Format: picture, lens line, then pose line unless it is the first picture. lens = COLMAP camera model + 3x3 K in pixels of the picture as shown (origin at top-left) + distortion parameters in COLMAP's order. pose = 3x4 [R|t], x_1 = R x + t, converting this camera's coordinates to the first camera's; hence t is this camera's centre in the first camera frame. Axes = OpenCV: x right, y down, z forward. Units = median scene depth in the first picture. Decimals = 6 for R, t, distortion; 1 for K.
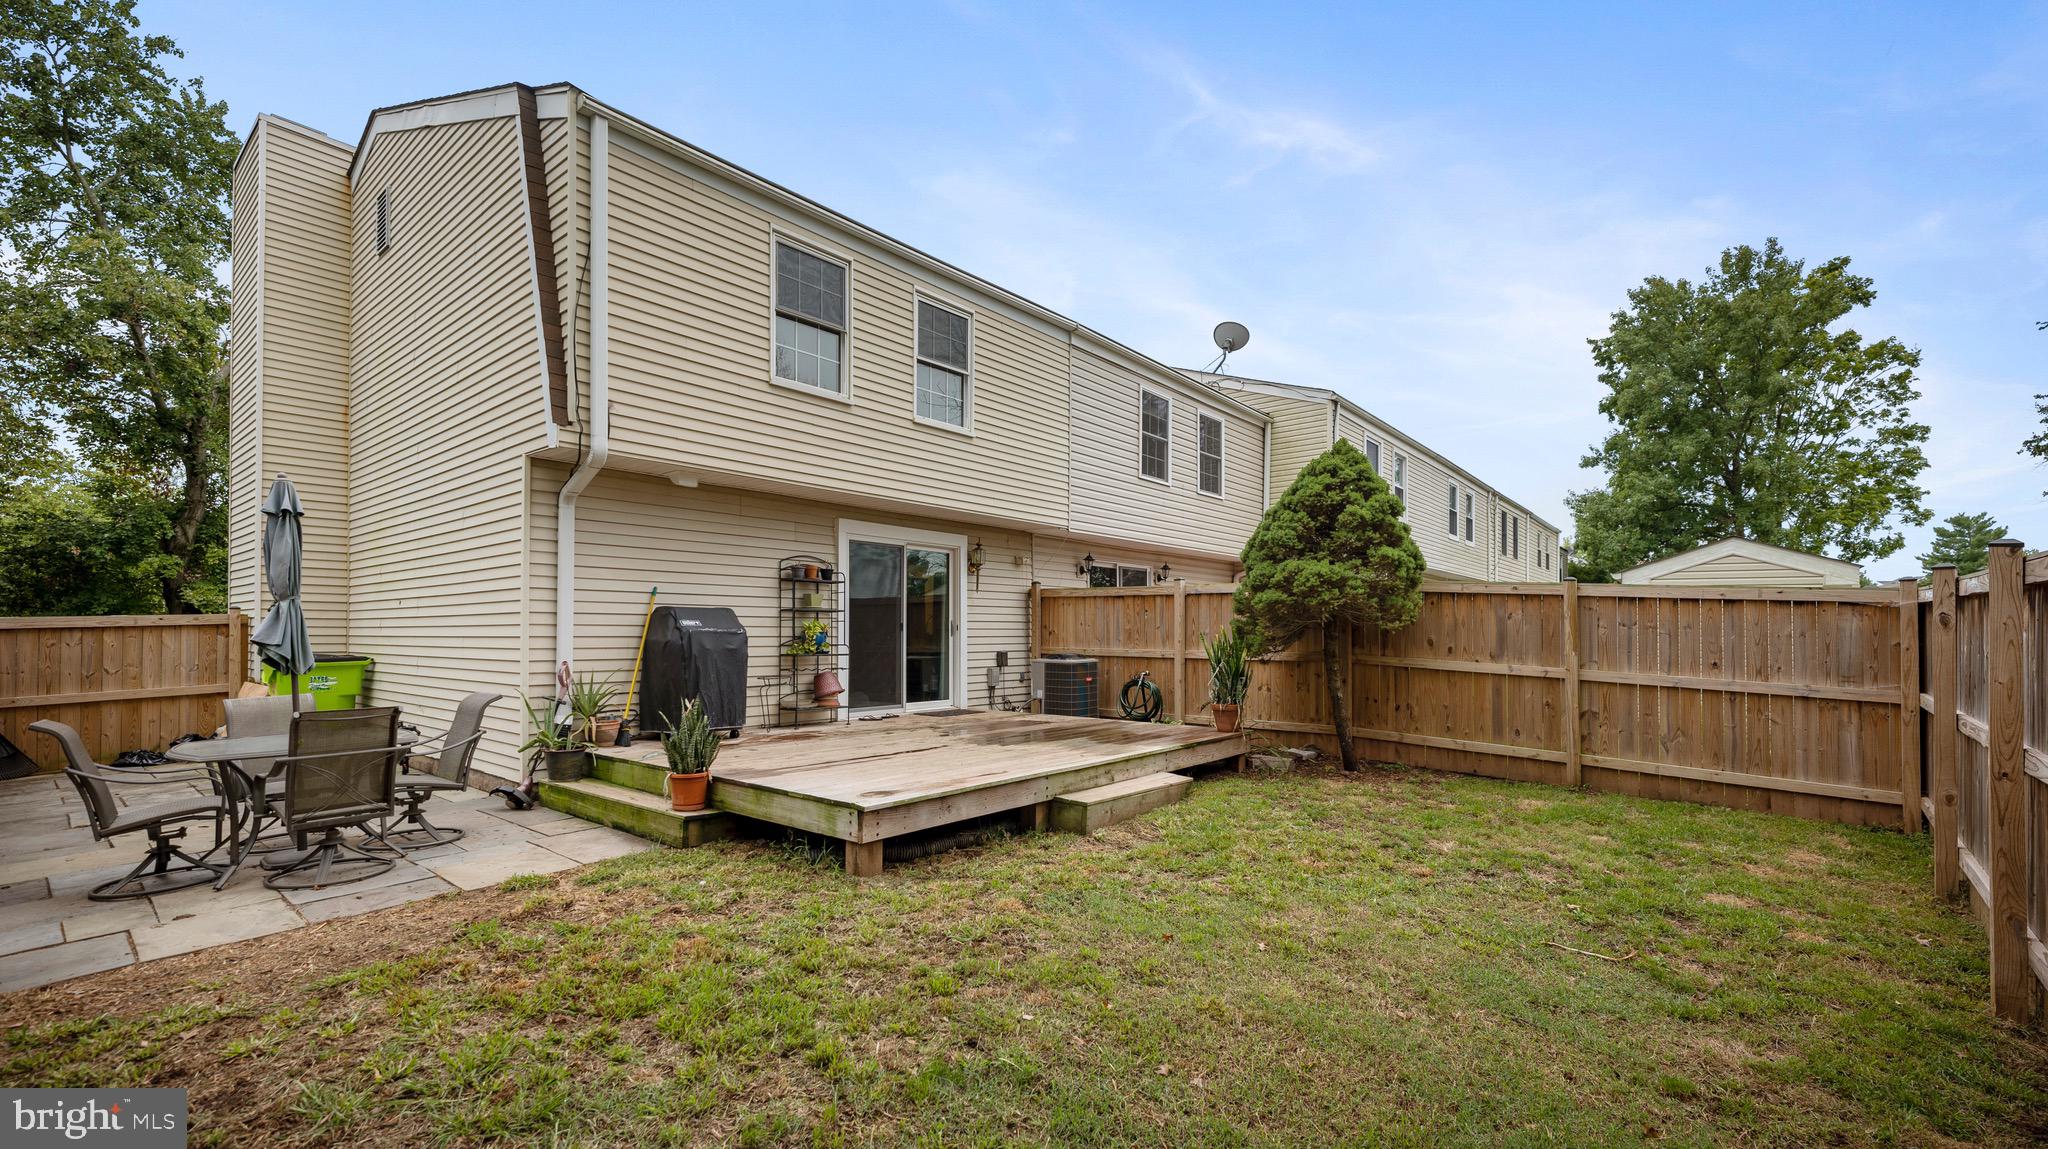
lens RADIAL K [[844.9, 0, 1010.1], [0, 844.9, 626.5], [0, 0, 1]] dist [0.004232, -0.000908]
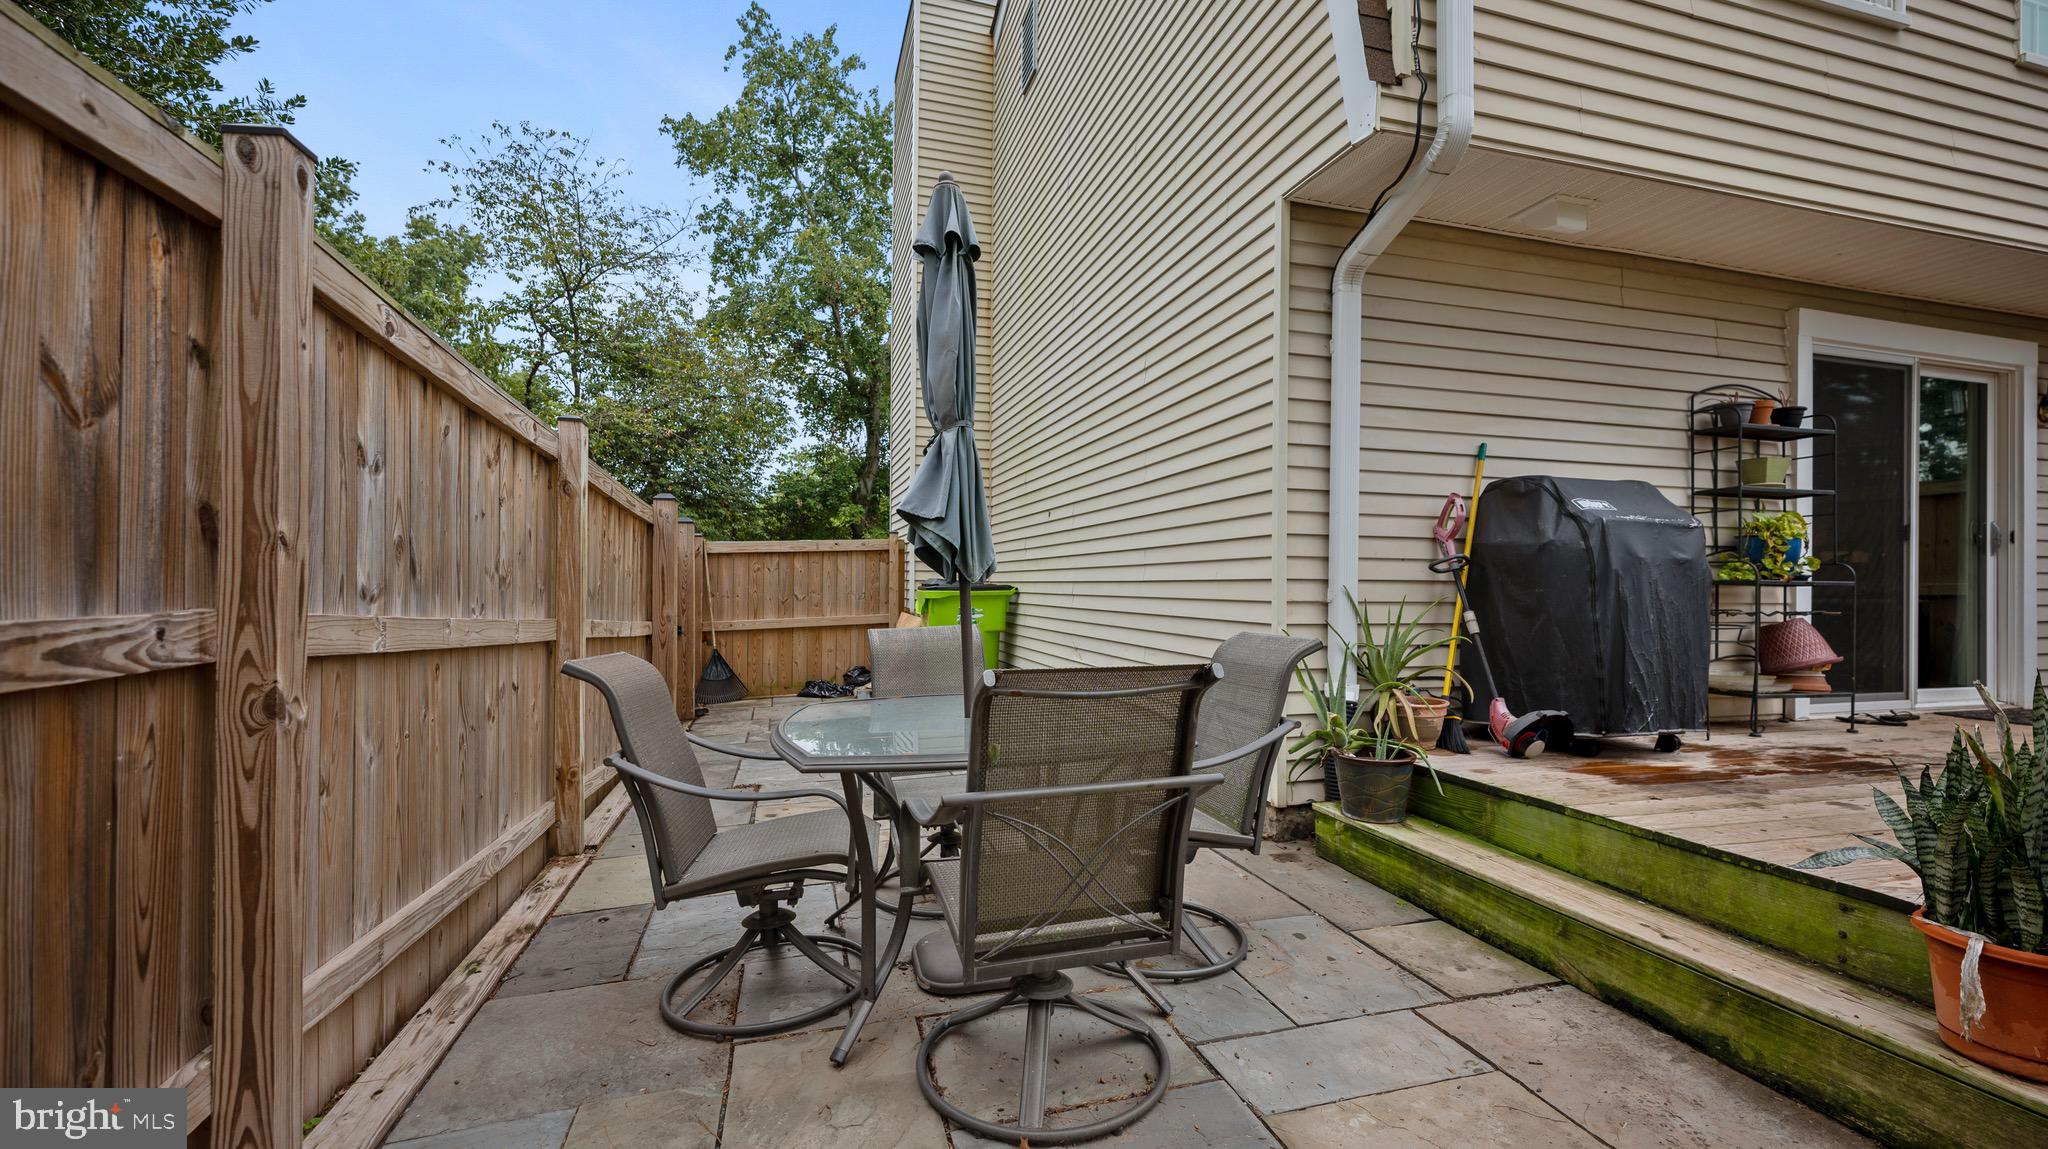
lens RADIAL K [[844.9, 0, 1029.5], [0, 844.9, 582.8], [0, 0, 1]] dist [0.004232, -0.000908]
pose [[0.830648, 0.004785, -0.556777, -0.299739], [-0.001482, 0.999979, 0.006383, 0.029384], [0.556796, -0.004477, 0.830638, 0.340325]]
